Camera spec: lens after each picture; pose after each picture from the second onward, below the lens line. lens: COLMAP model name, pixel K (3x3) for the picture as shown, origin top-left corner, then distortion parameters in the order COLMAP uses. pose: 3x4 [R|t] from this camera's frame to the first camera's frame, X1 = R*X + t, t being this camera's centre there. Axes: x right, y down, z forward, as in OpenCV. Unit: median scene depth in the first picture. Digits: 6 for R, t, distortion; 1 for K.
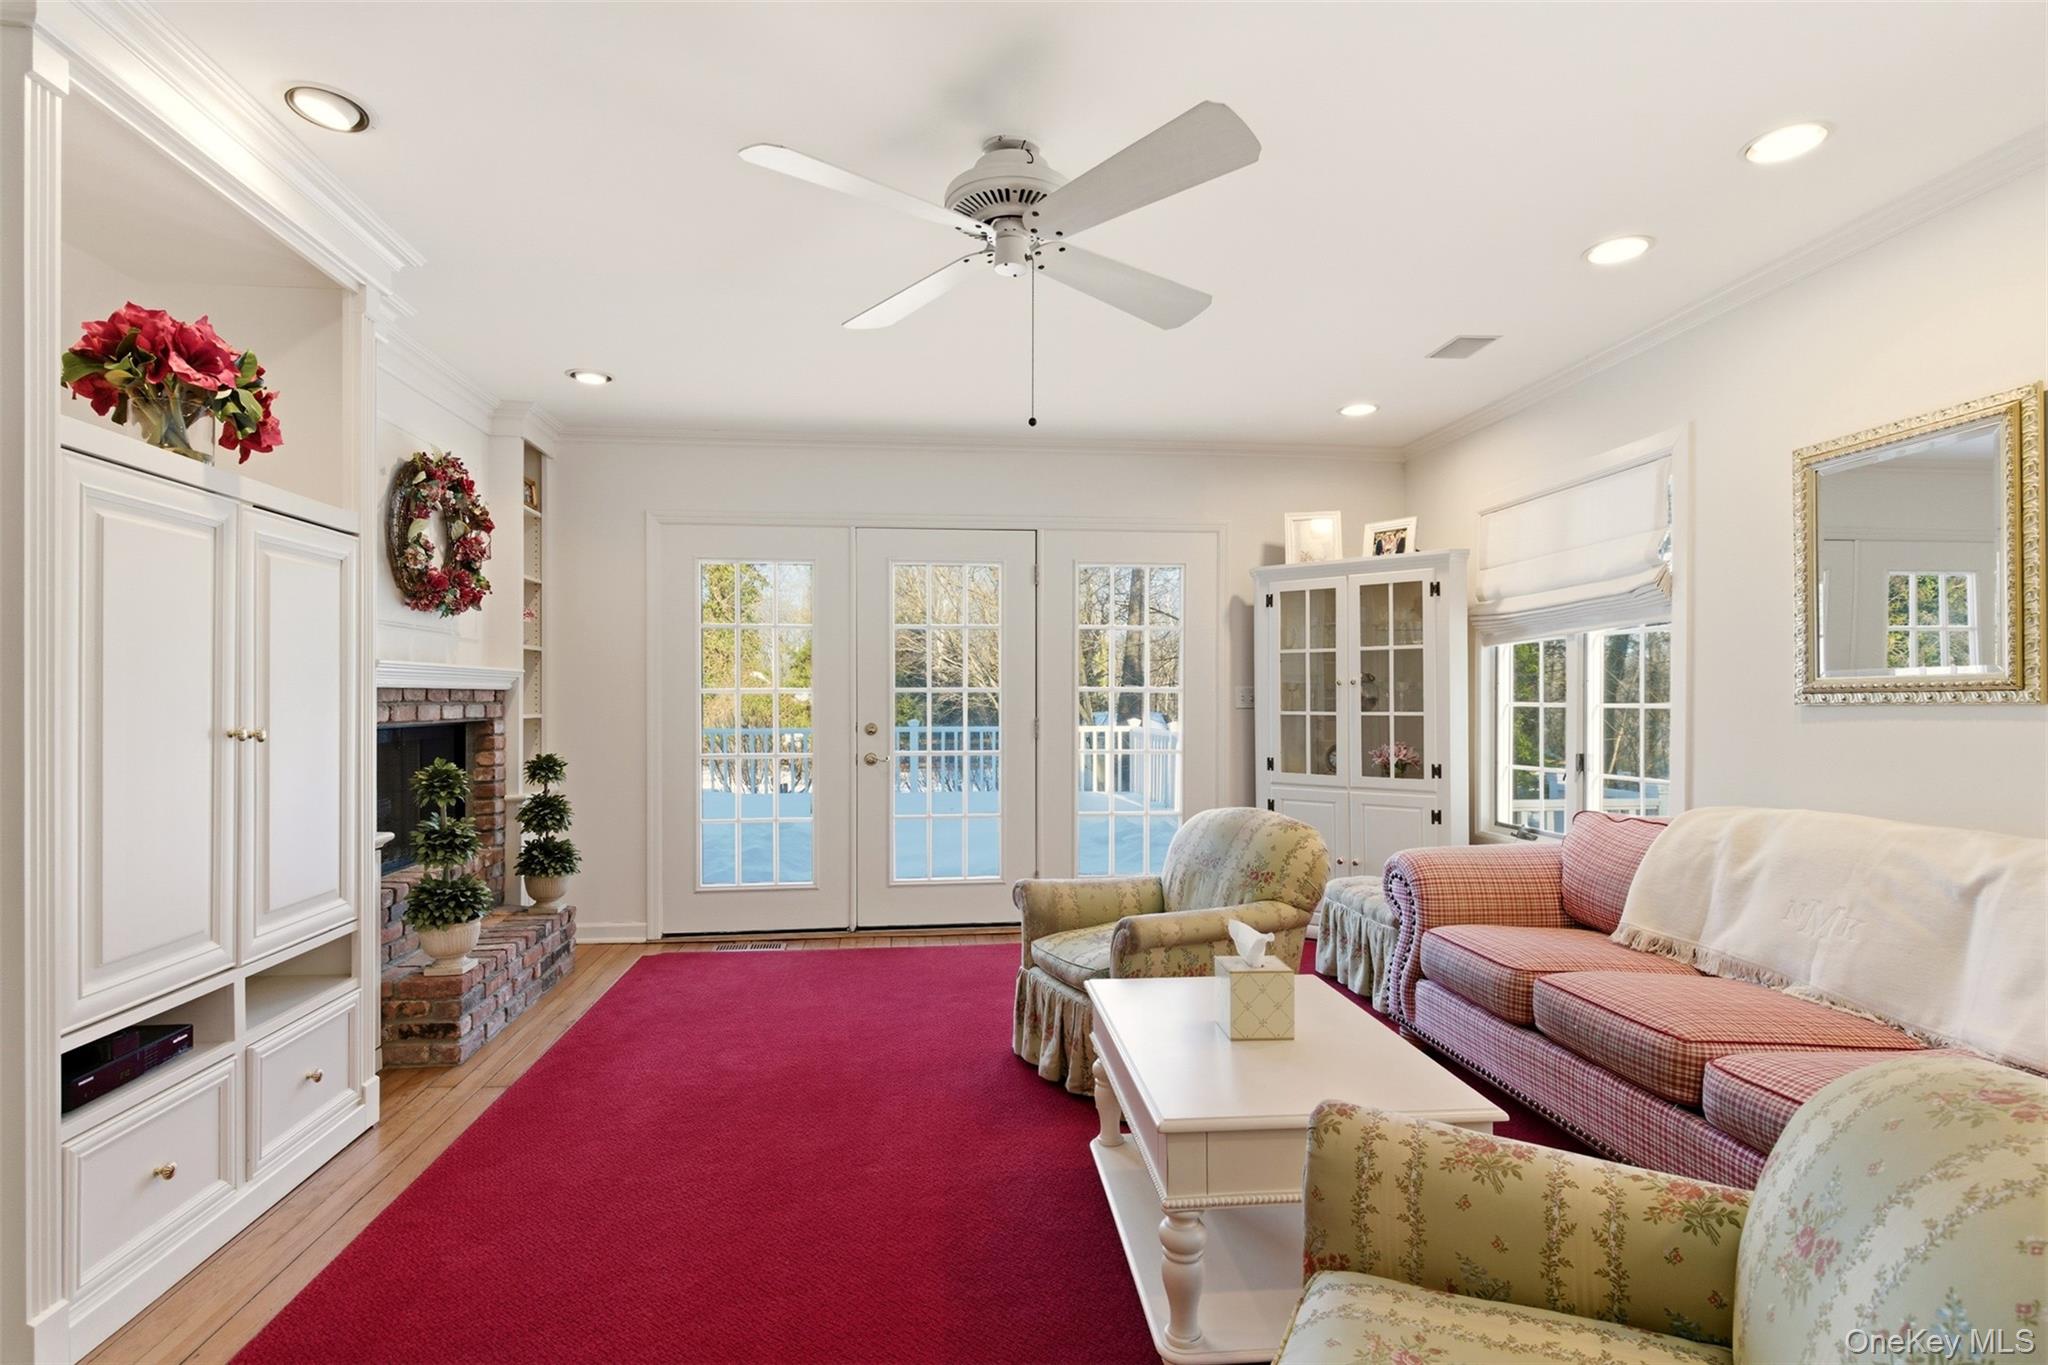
lens RADIAL K [[1022.8, 0, 1040.3], [0, 1022.8, 705.0], [0, 0, 1]] dist [-0.002281, -0.003558]
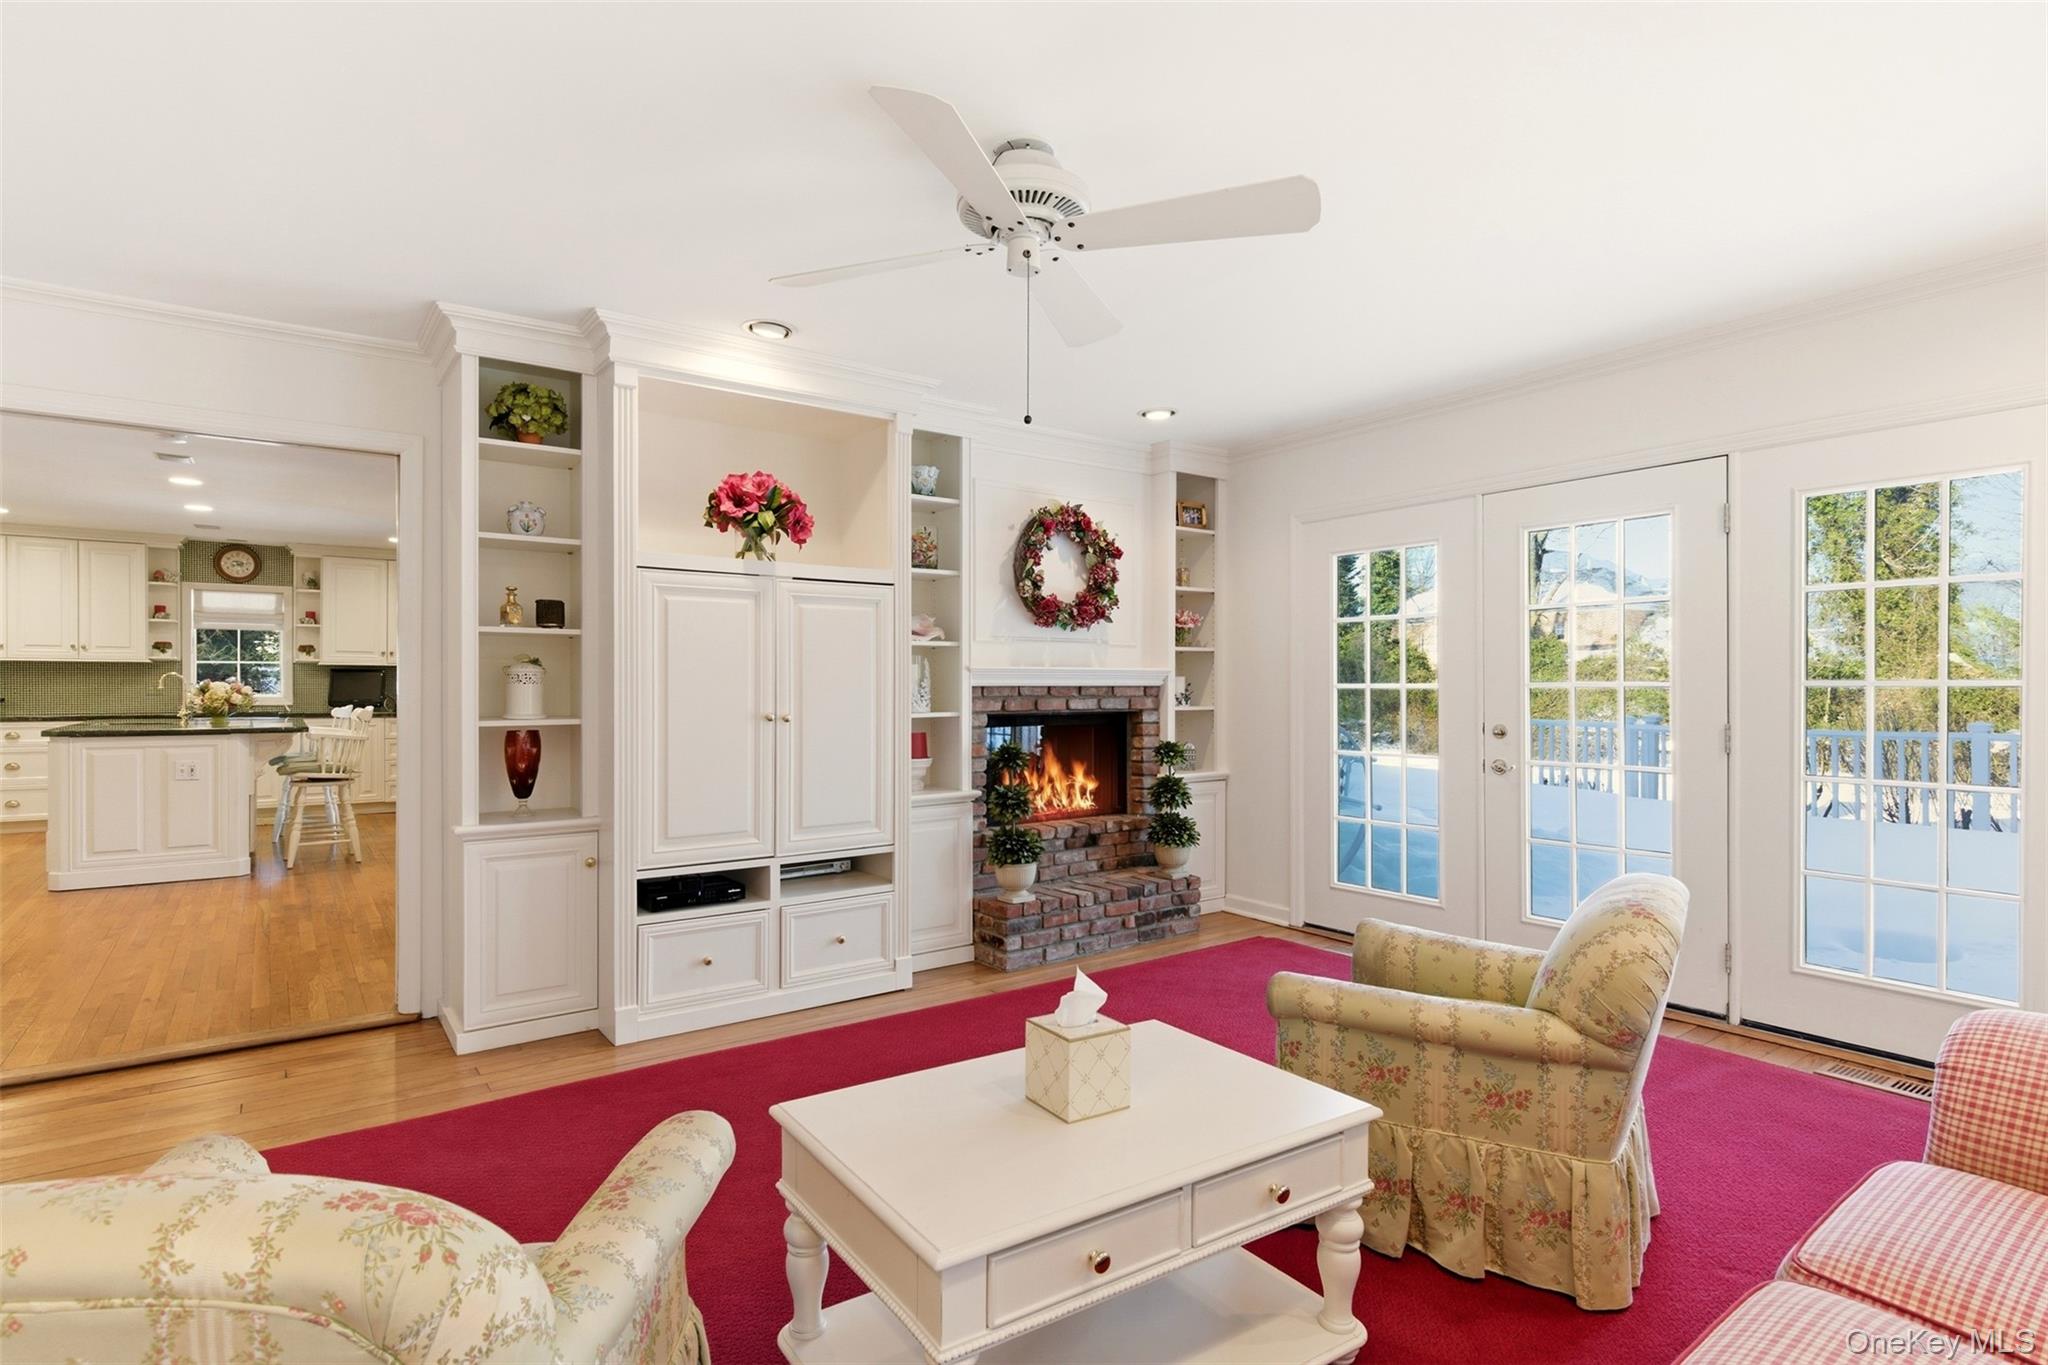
lens RADIAL K [[1022.8, 0, 1022.9], [0, 1022.8, 688.2], [0, 0, 1]] dist [-0.002281, -0.003558]
pose [[0.478622, -0.000420, -0.878021, 0.579683], [-0.005032, 0.999982, -0.003222, -0.009739], [0.878007, 0.005960, 0.478611, 0.369712]]
